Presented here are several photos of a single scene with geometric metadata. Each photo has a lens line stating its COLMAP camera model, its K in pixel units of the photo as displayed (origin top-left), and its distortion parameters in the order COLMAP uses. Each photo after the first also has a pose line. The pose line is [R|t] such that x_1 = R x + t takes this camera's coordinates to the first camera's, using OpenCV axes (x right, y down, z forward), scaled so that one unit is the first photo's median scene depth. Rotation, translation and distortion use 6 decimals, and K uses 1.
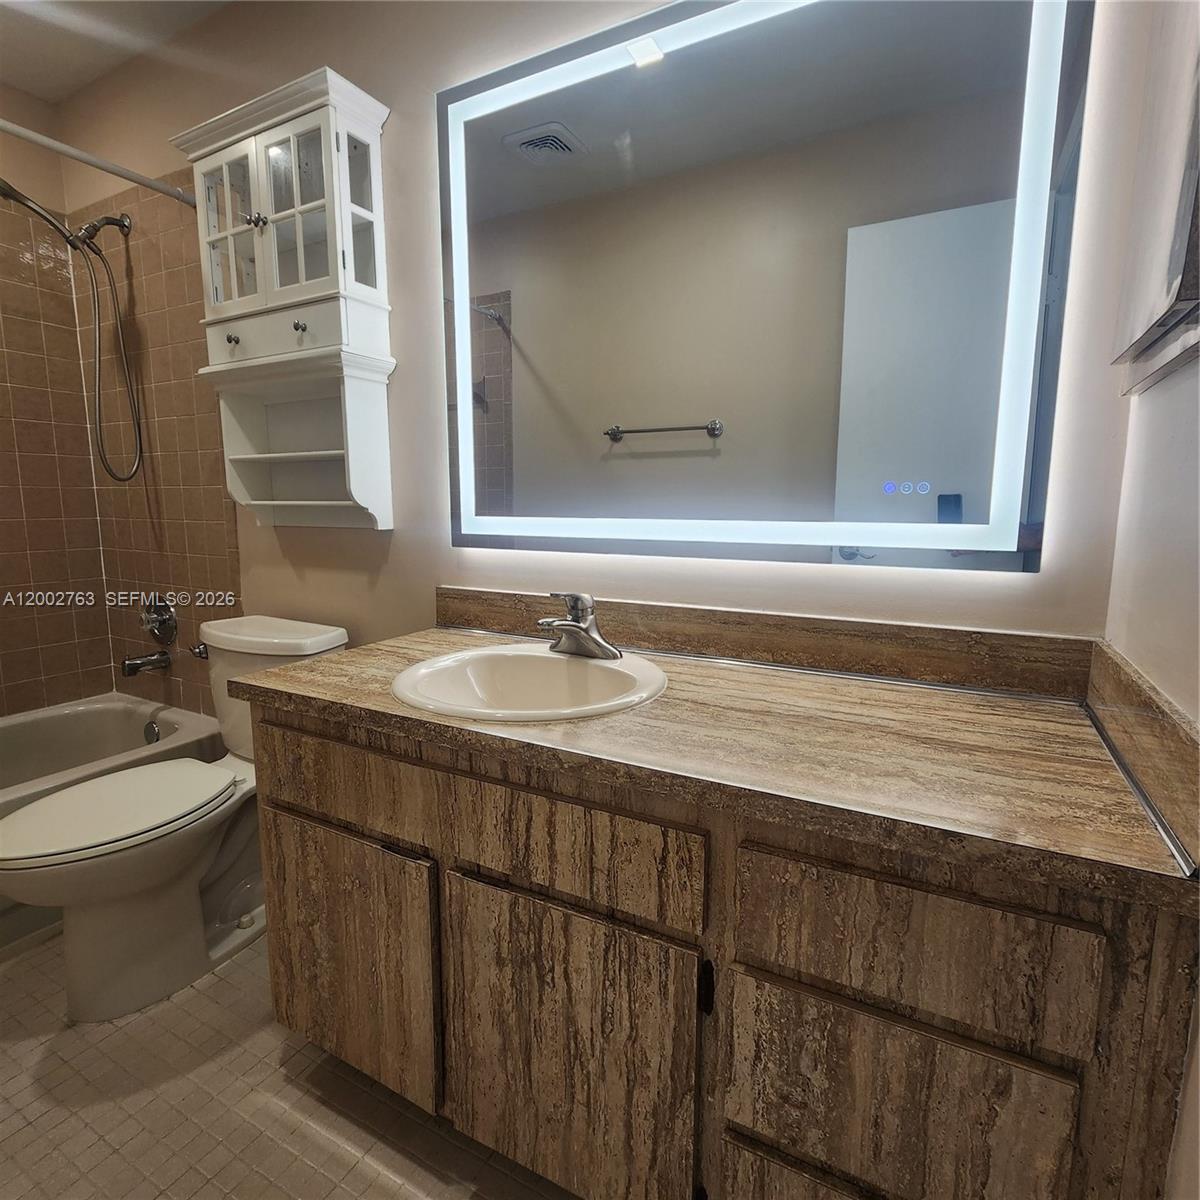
lens RADIAL K [[659.9, 0, 600.0], [0, 659.9, 600.0], [0, 0, 1]] dist [-0.001852, 0.000517]
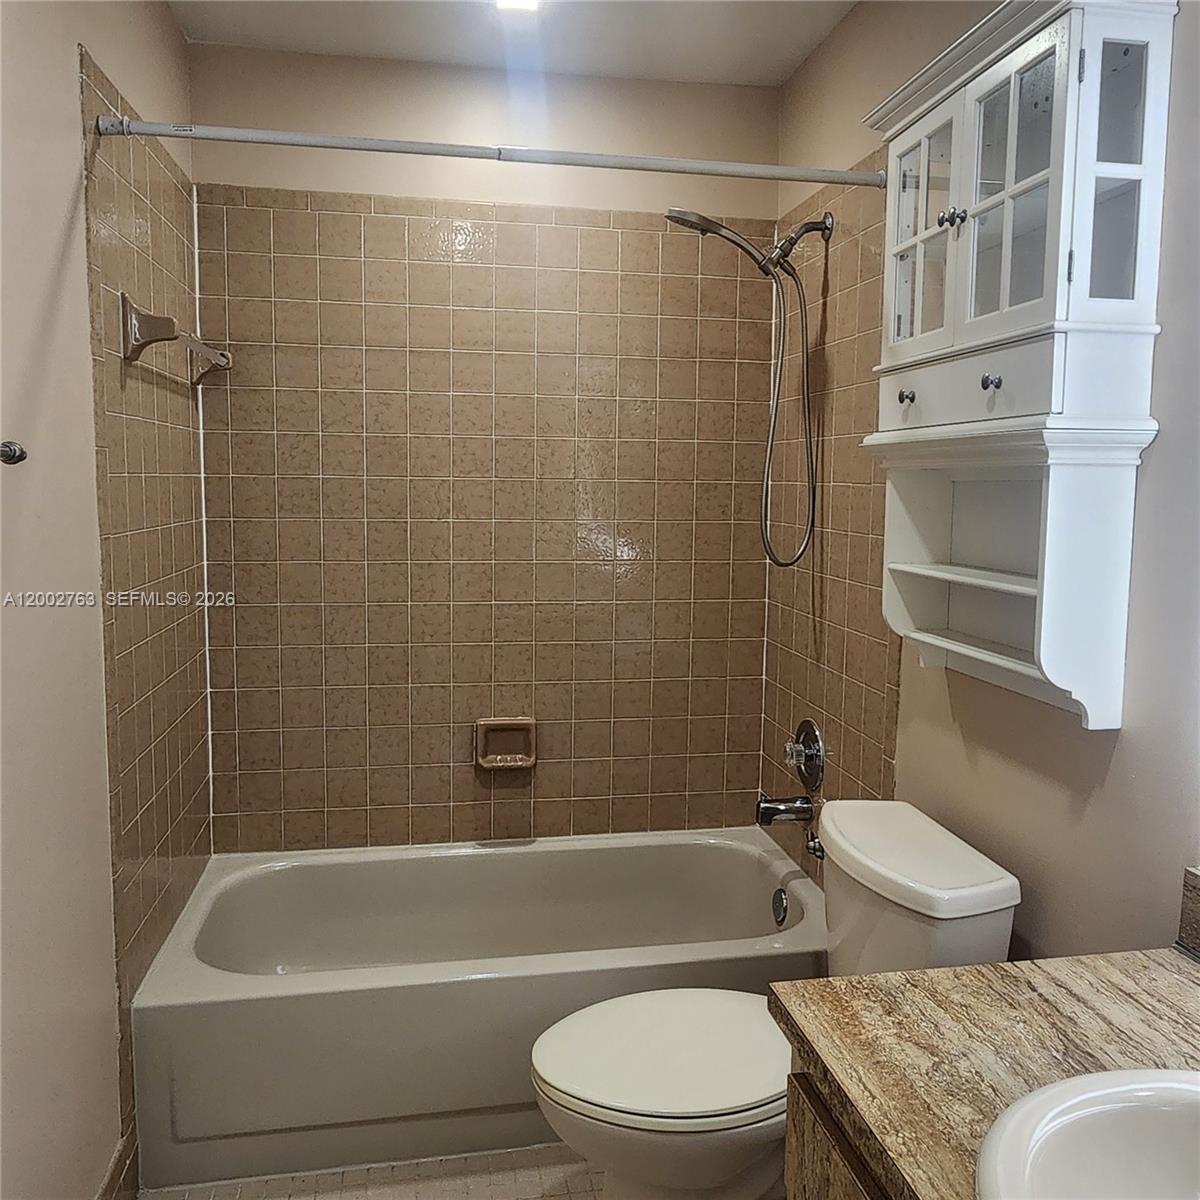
lens RADIAL K [[1020.5, 0, 600.0], [0, 1020.5, 600.0], [0, 0, 1]] dist [0.002970, 0.008483]
pose [[0.630410, 0.086046, -0.771478, 0.051807], [-0.121574, 0.992517, 0.011355, -0.170138], [0.766683, 0.086633, 0.636154, 0.138708]]
